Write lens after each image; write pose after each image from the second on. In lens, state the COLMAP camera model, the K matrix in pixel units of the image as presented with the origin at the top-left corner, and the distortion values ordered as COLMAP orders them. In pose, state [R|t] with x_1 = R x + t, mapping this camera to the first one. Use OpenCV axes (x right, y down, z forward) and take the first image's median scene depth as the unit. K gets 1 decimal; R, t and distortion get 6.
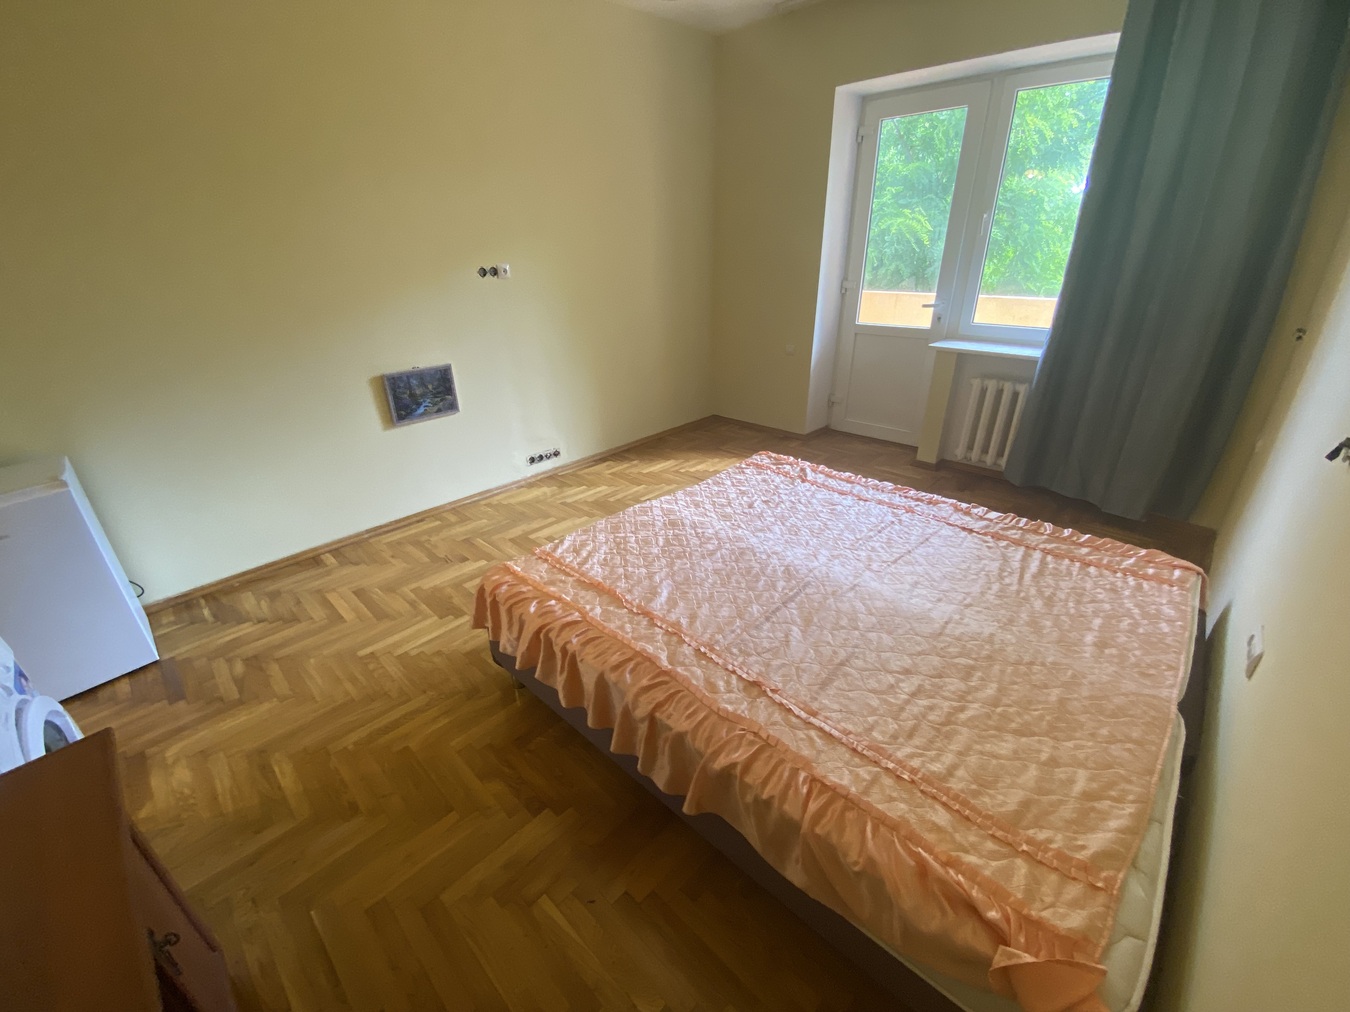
lens RADIAL K [[554.6, 0, 670.1], [0, 554.6, 507.7], [0, 0, 1]] dist [0.020766, -0.021435]
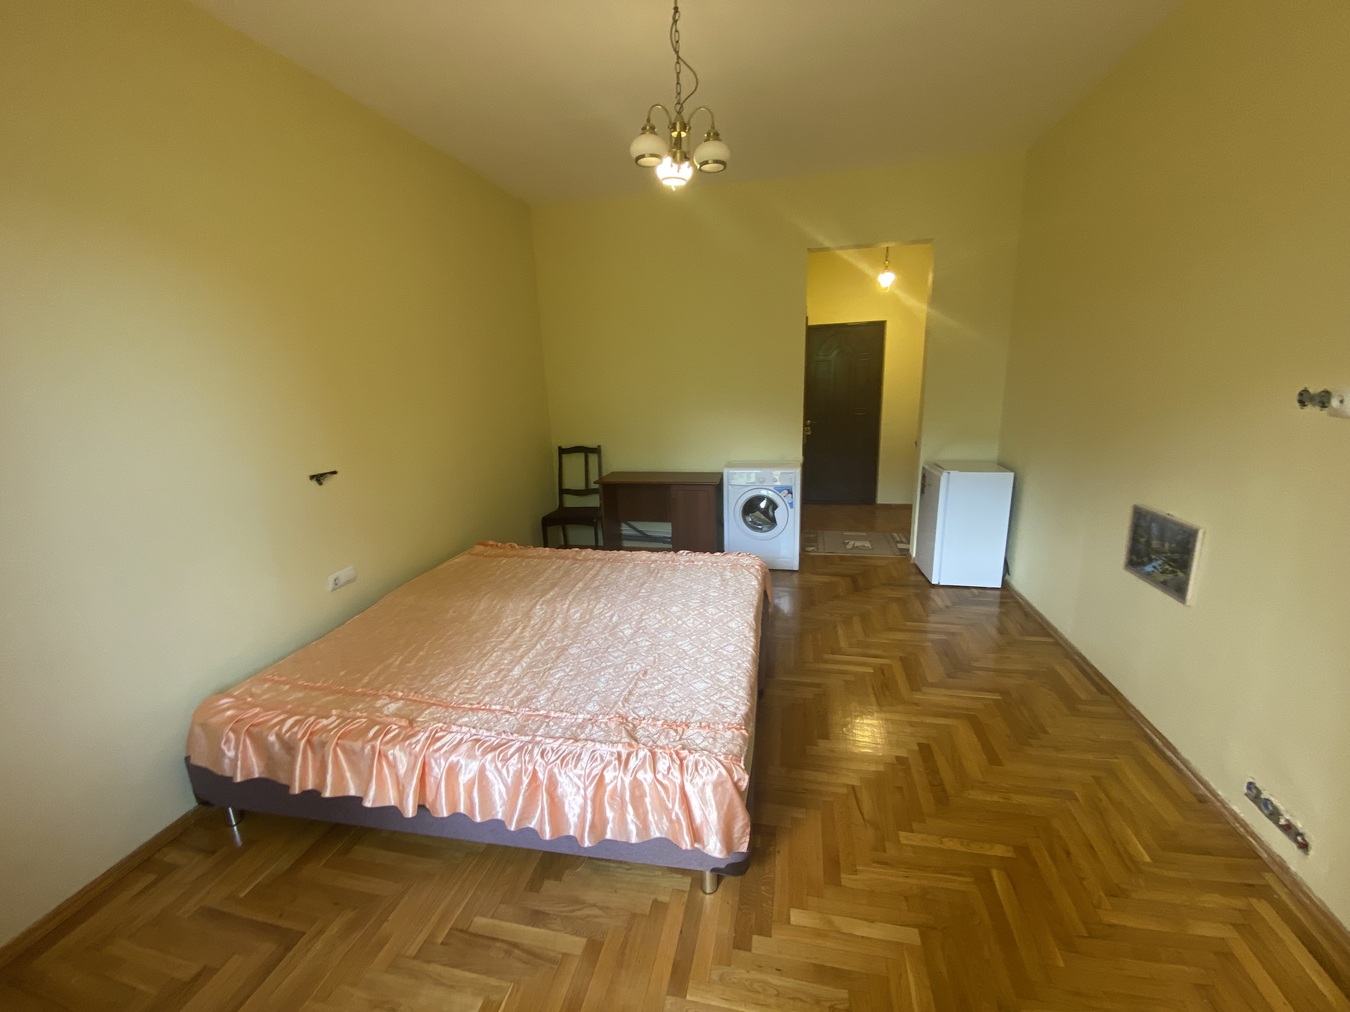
lens RADIAL K [[554.6, 0, 670.1], [0, 554.6, 507.7], [0, 0, 1]] dist [0.020766, -0.021435]
pose [[-0.853154, 0.168662, -0.493641, 0.756995], [-0.172434, 0.801920, 0.572006, -0.996669], [0.492336, 0.573129, -0.655078, 2.081960]]
